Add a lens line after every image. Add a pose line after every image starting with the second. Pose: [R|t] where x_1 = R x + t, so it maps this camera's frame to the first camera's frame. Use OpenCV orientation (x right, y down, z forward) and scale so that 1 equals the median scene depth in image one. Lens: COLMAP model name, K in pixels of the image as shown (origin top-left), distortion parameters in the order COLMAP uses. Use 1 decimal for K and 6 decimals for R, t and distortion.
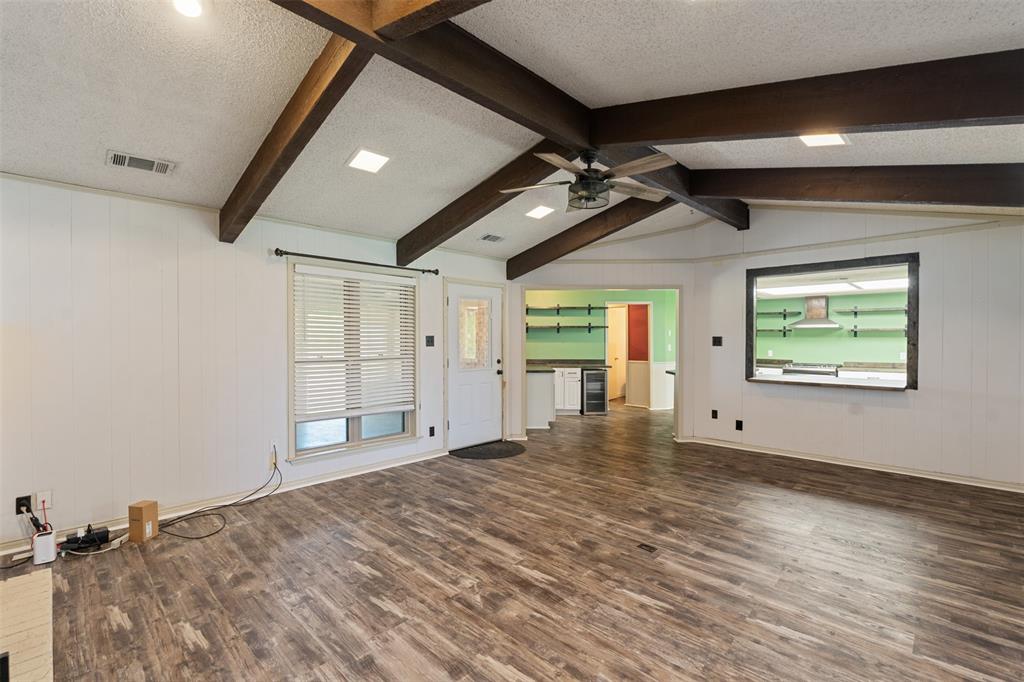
lens RADIAL K [[457.4, 0, 508.8], [0, 457.4, 339.8], [0, 0, 1]] dist [-0.003842, 0.001101]
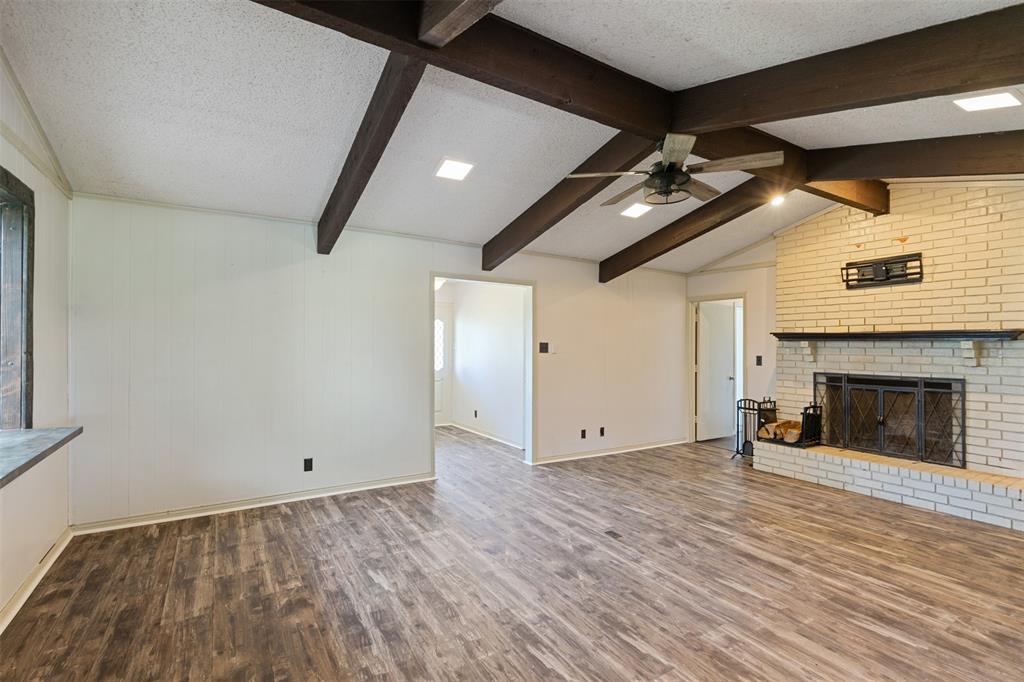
lens RADIAL K [[475.2, 0, 508.9], [0, 475.2, 335.2], [0, 0, 1]] dist [-0.004028, 0.000878]
pose [[-0.971501, -0.005713, 0.236965, 0.226632], [-0.008340, 0.999914, -0.010087, -0.012155], [-0.236887, -0.011776, -0.971466, 1.788189]]
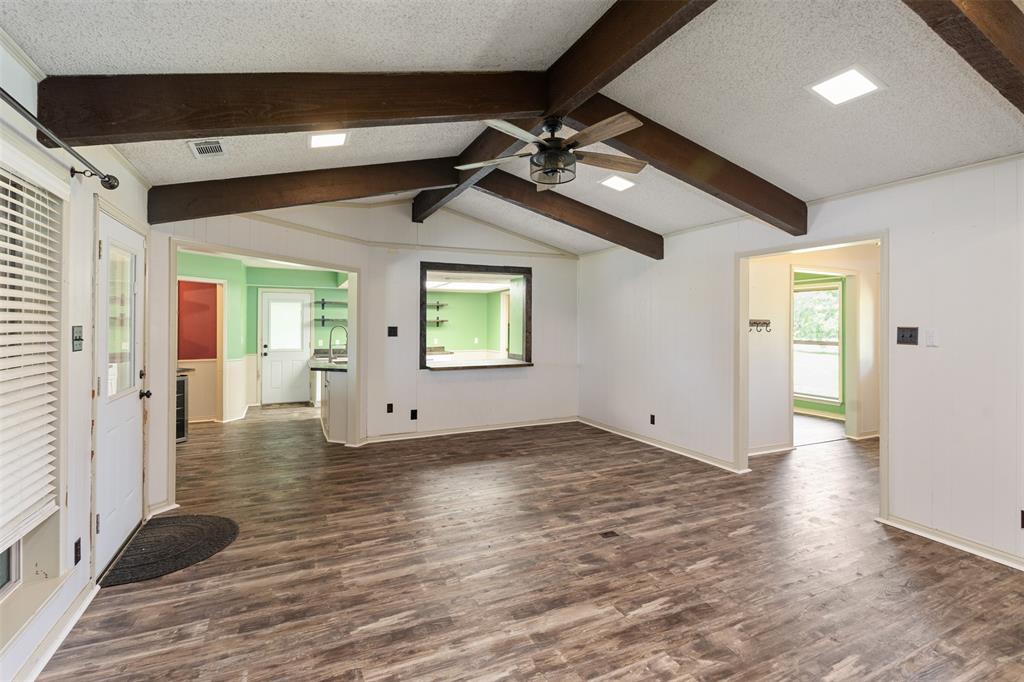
lens RADIAL K [[475.2, 0, 506.5], [0, 475.2, 321.4], [0, 0, 1]] dist [-0.004028, 0.000878]
pose [[0.356319, 0.008772, 0.934323, -0.636481], [0.004006, 0.999932, -0.010916, -0.009864], [-0.934356, 0.007632, 0.356260, 0.680286]]
